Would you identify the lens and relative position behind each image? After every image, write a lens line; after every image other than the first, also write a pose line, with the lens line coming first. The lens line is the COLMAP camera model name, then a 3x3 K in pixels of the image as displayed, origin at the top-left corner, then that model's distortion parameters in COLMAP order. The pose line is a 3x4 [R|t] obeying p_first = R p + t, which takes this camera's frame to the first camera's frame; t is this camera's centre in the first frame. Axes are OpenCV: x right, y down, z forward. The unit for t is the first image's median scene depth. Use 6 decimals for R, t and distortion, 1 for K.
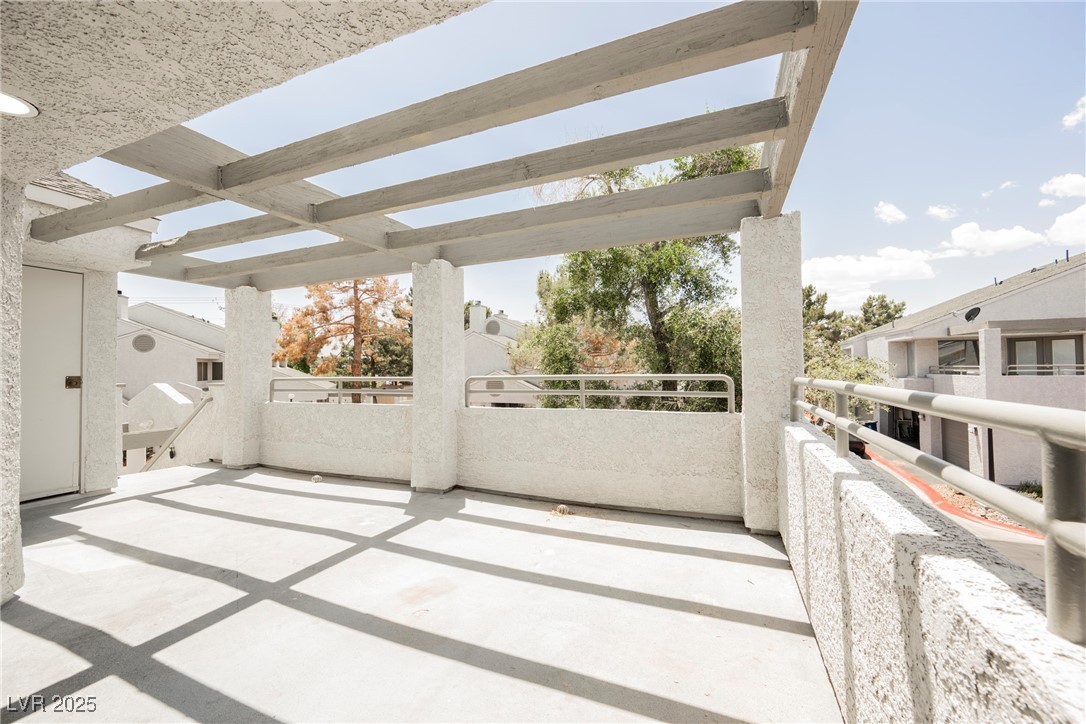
lens RADIAL K [[425.4, 0, 546.9], [0, 425.4, 363.3], [0, 0, 1]] dist [-0.000699, -0.000167]
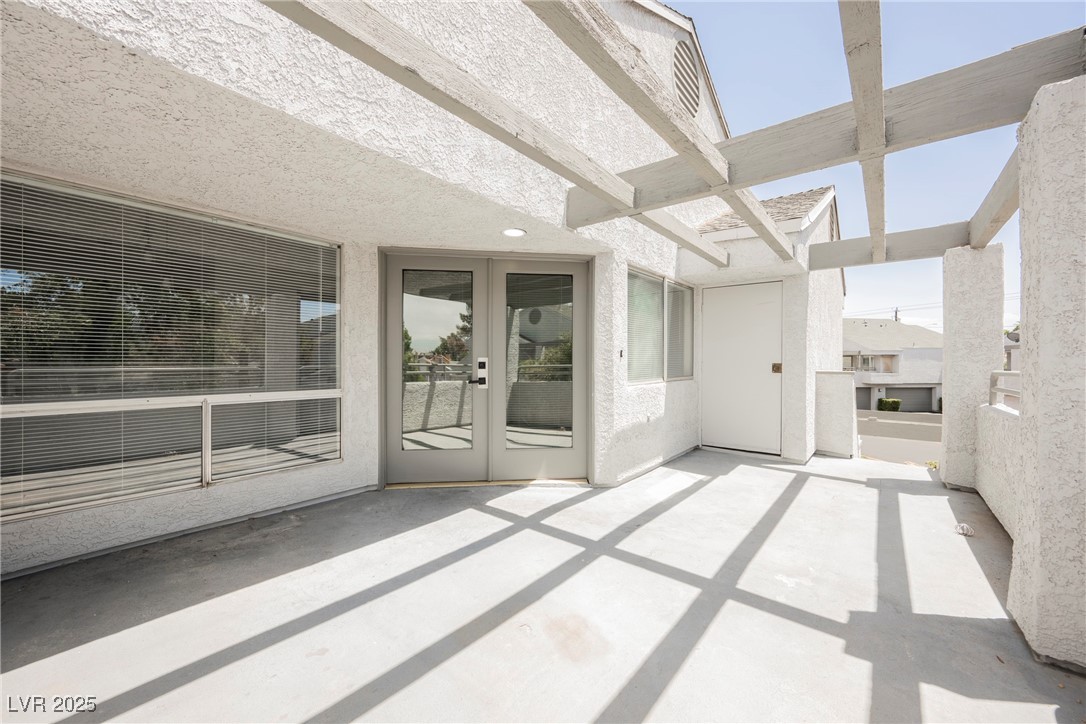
lens RADIAL K [[425.4, 0, 546.9], [0, 425.4, 363.3], [0, 0, 1]] dist [-0.000699, -0.000167]
pose [[-0.274996, 0.014127, -0.961341, 0.390185], [0.012700, 0.999858, 0.011060, 0.011138], [0.961361, -0.009167, -0.275137, 0.925951]]
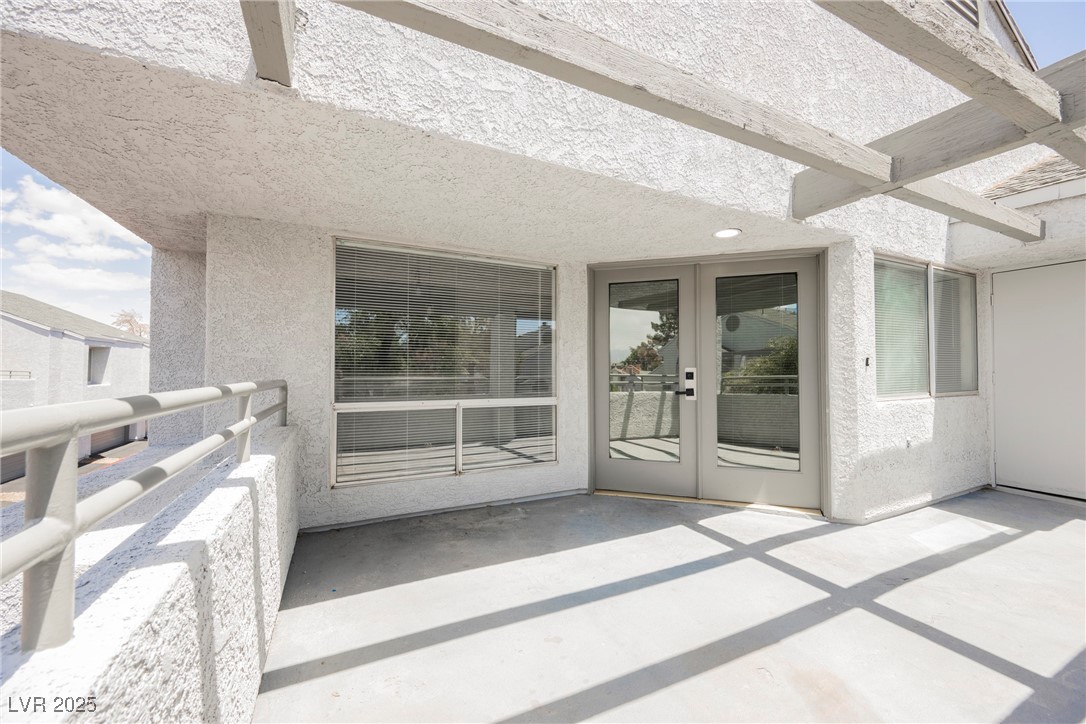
lens RADIAL K [[425.4, 0, 546.9], [0, 425.4, 363.3], [0, 0, 1]] dist [-0.000699, -0.000167]
pose [[-0.656633, -0.004754, -0.754195, 0.408557], [0.016336, 0.999656, -0.020525, 0.011438], [0.754033, -0.025798, -0.656329, 0.879015]]
